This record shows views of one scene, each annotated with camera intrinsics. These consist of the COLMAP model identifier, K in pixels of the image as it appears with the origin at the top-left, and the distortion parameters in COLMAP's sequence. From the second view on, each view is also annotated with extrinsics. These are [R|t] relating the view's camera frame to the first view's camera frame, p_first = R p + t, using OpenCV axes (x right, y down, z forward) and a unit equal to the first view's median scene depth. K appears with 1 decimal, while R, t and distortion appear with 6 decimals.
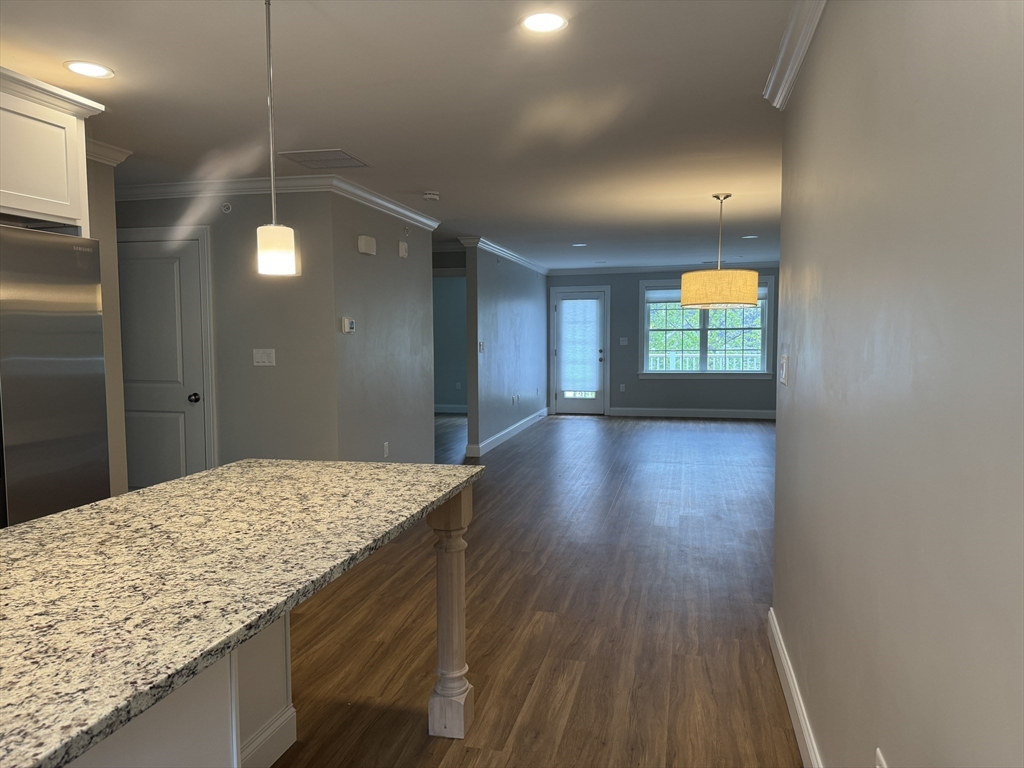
lens RADIAL K [[707.5, 0, 525.9], [0, 707.5, 380.5], [0, 0, 1]] dist [0.050737, -0.069581]
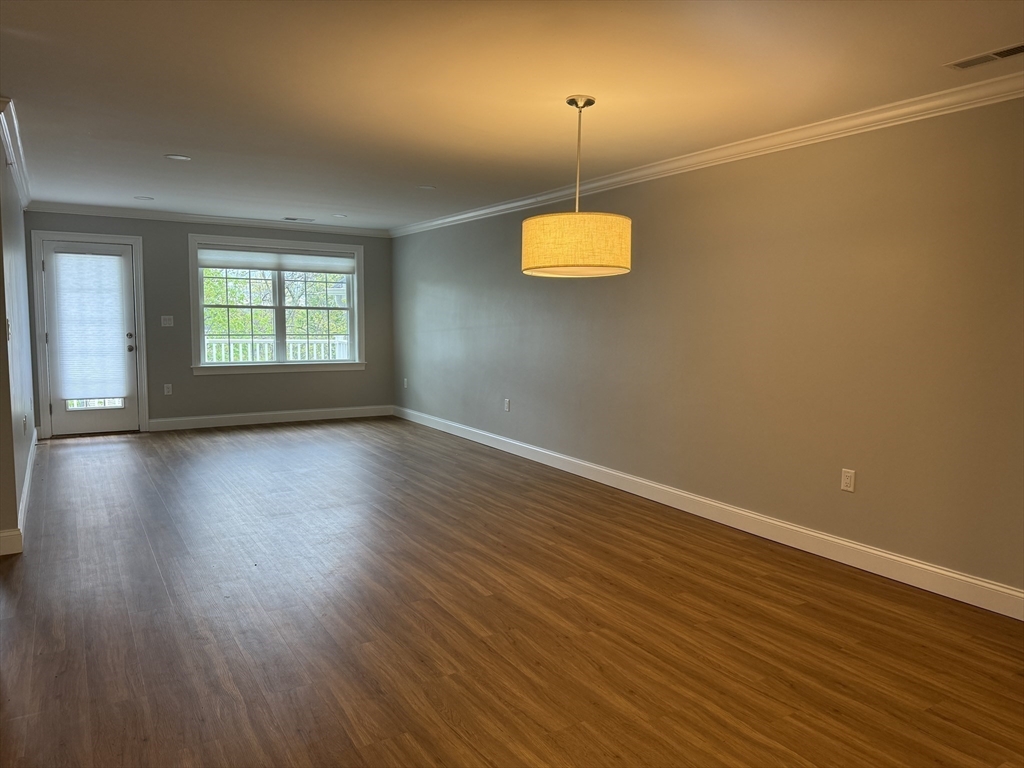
lens RADIAL K [[707.5, 0, 522.5], [0, 707.5, 390.5], [0, 0, 1]] dist [0.050737, -0.069581]
pose [[0.703092, -0.055127, 0.708959, -0.112025], [0.028920, 0.998382, 0.048951, -0.012484], [-0.710510, -0.013914, 0.703549, 0.269848]]
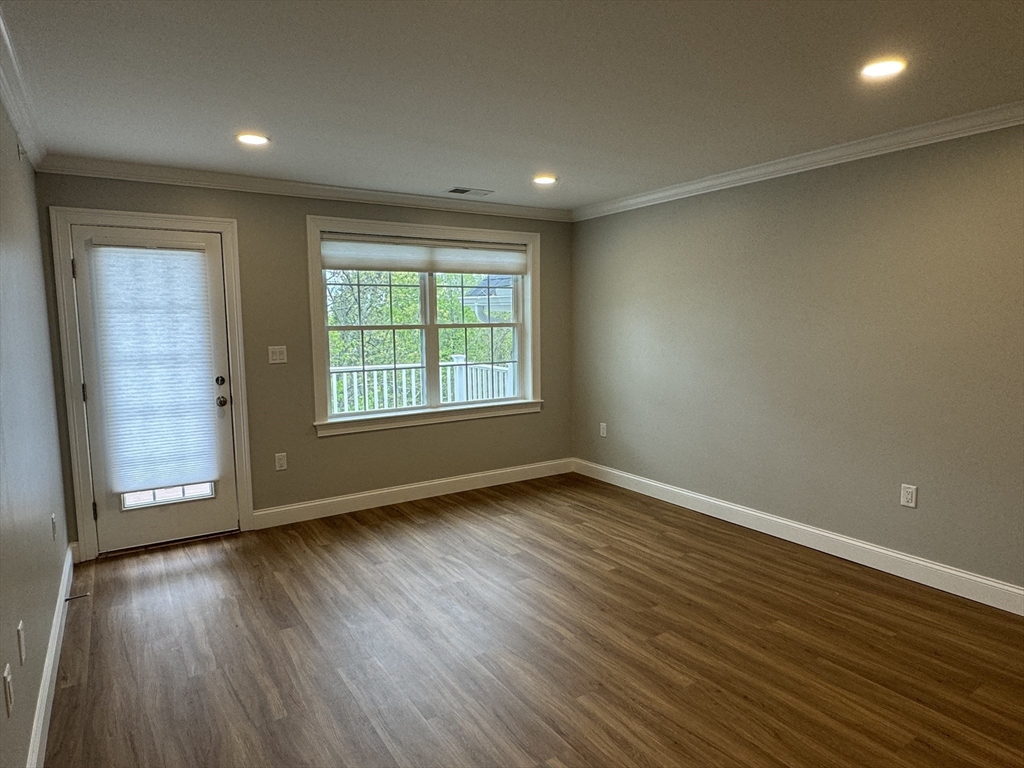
lens RADIAL K [[619.9, 0, 517.6], [0, 619.9, 391.0], [0, 0, 1]] dist [-0.002865, -0.003429]
pose [[0.696262, -0.078540, 0.713477, -0.029814], [0.055809, 0.996910, 0.055279, -0.045910], [-0.715614, 0.001330, 0.698494, 0.630351]]
